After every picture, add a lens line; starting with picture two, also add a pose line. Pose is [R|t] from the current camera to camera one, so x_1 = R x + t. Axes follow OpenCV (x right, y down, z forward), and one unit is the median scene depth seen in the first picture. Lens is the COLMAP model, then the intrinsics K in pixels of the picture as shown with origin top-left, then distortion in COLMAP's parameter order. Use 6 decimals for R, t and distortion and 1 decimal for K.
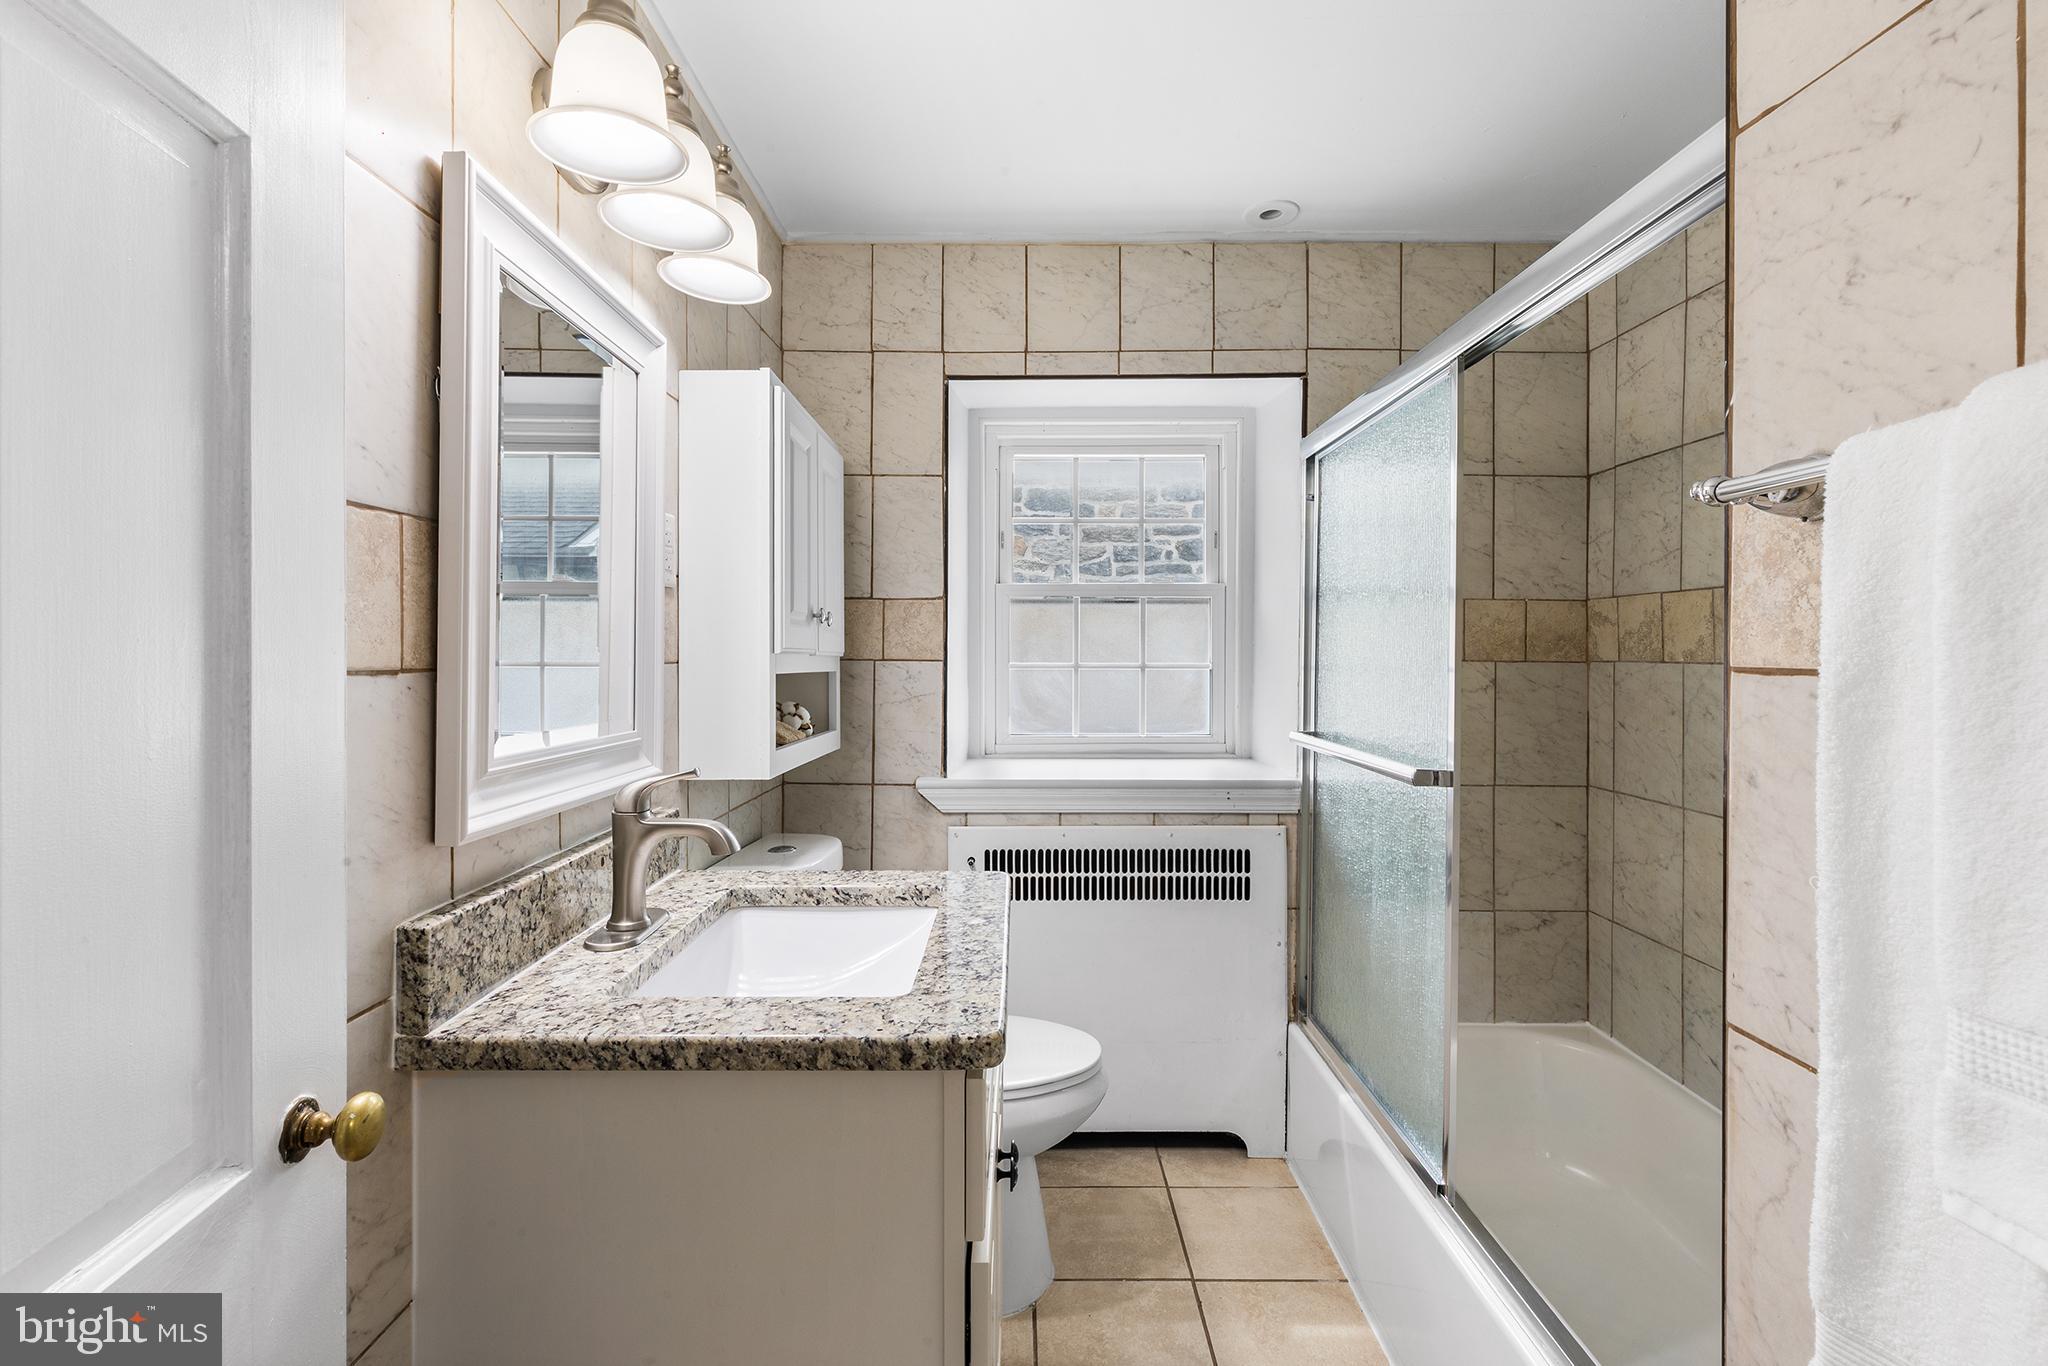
lens RADIAL K [[919.3, 0, 1024.2], [0, 919.3, 653.8], [0, 0, 1]] dist [0.003293, 0.000052]
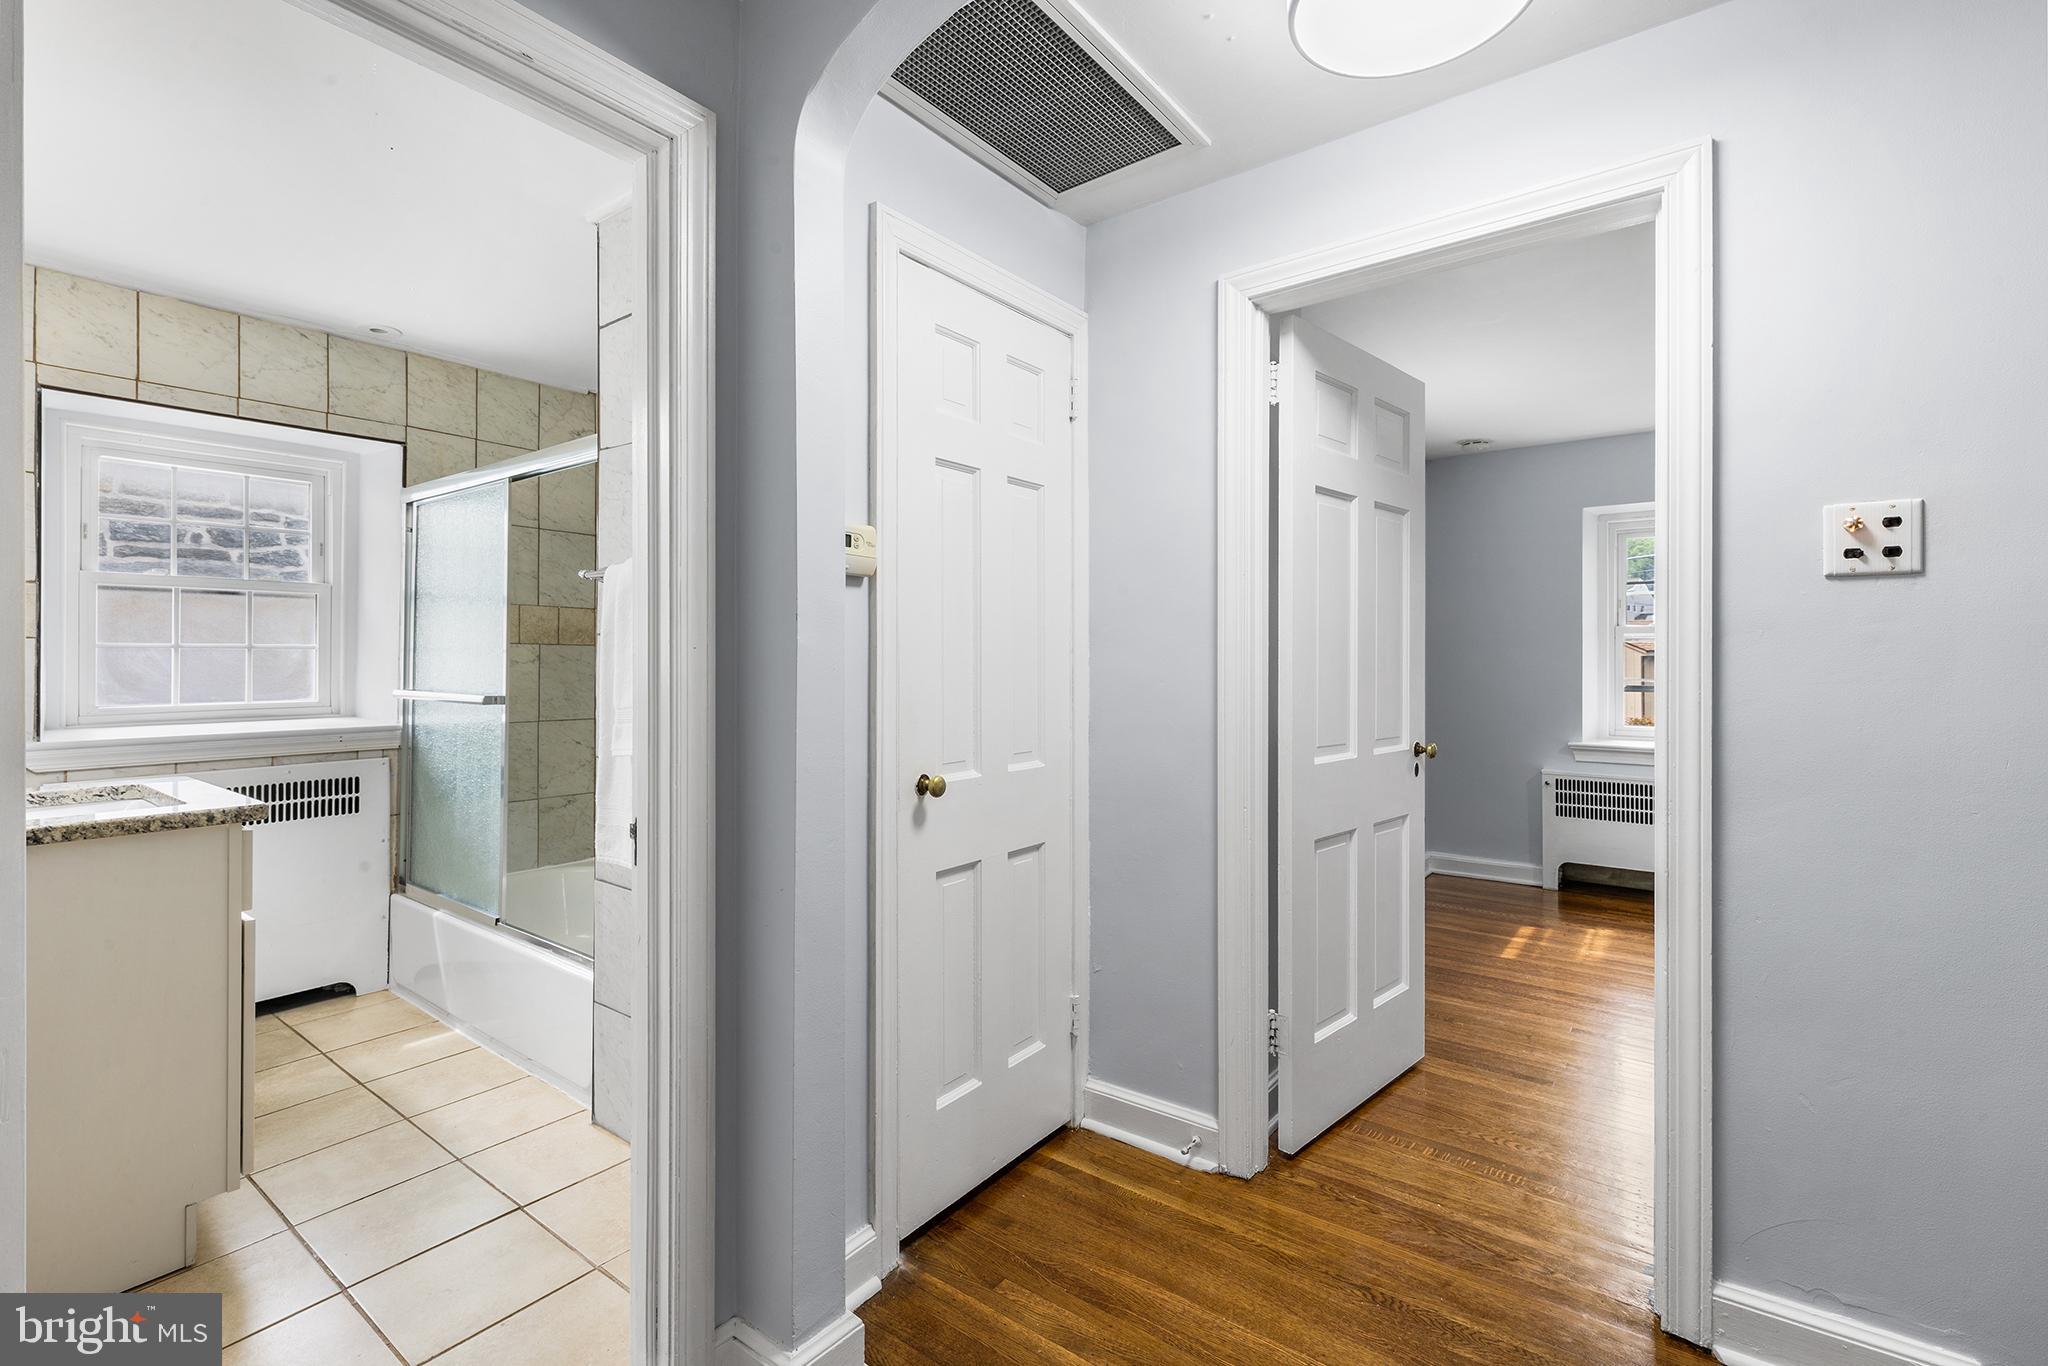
lens RADIAL K [[919.3, 0, 1024.2], [0, 919.3, 653.8], [0, 0, 1]] dist [0.003293, 0.000052]
pose [[0.602537, 0.003771, 0.798082, -0.262024], [0.000461, 0.999987, -0.005072, 0.033679], [-0.798090, 0.003424, 0.602528, -0.647039]]
